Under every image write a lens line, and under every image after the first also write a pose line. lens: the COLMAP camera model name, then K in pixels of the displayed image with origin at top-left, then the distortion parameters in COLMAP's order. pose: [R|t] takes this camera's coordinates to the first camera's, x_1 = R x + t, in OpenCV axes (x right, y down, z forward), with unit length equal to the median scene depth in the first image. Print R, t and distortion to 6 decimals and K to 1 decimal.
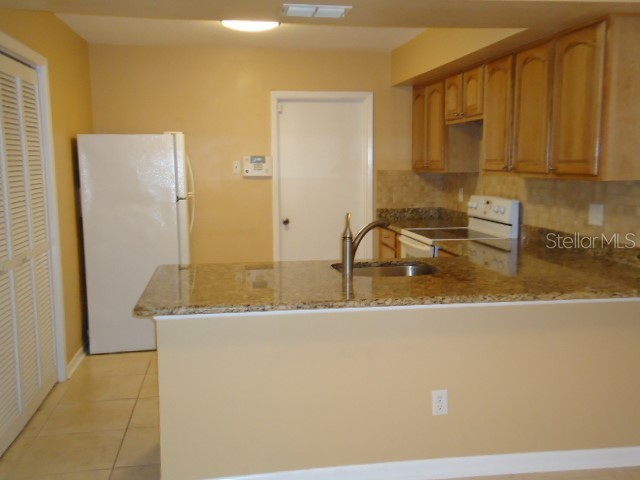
lens RADIAL K [[639.3, 0, 325.3], [0, 639.3, 244.4], [0, 0, 1]] dist [0.077721, 0.000000]
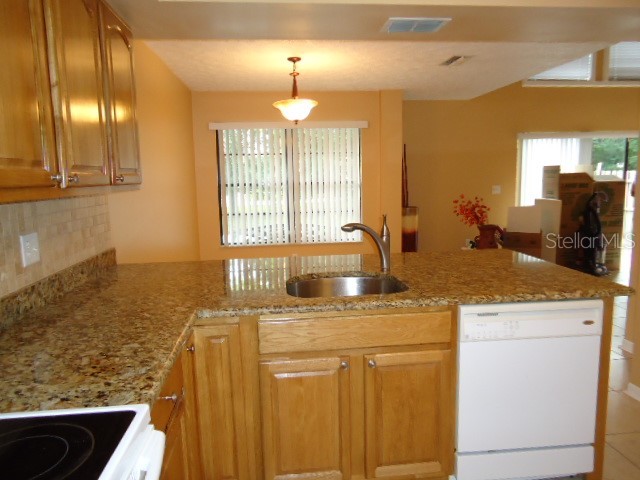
lens RADIAL K [[462.4, 0, 319.4], [0, 462.4, 238.8], [0, 0, 1]] dist [-0.005187, -0.002470]
pose [[-0.997341, 0.020823, 0.069844, 0.056641], [0.038459, 0.964397, 0.261649, -0.128006], [-0.061909, 0.263639, -0.962633, 1.075270]]
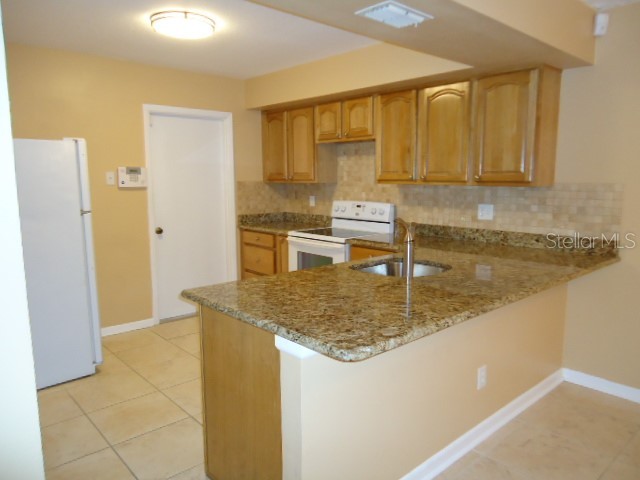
lens RADIAL K [[462.4, 0, 322.9], [0, 462.4, 243.0], [0, 0, 1]] dist [-0.005187, -0.002470]
pose [[0.838883, -0.072874, 0.539411, -0.298354], [0.067709, 0.997271, 0.029431, -0.024203], [-0.540083, 0.011834, 0.841528, 0.270565]]
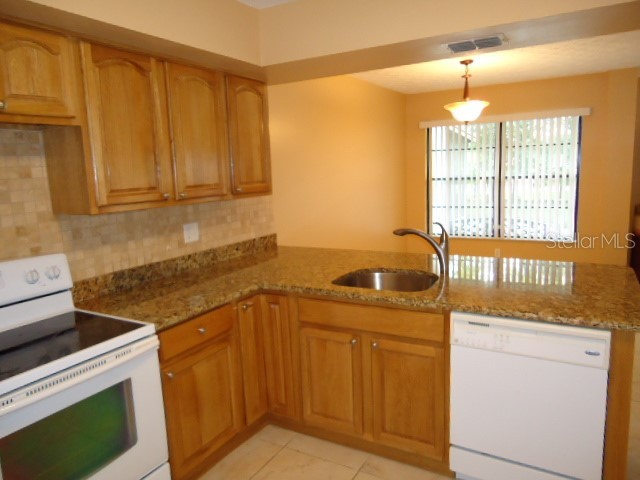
lens RADIAL K [[462.4, 0, 321.3], [0, 462.4, 237.6], [0, 0, 1]] dist [-0.005187, -0.002470]
pose [[-0.773893, -0.056718, 0.630772, -0.199872], [0.126742, 0.961963, 0.241998, -0.151494], [-0.620505, 0.267226, -0.737267, 1.080697]]
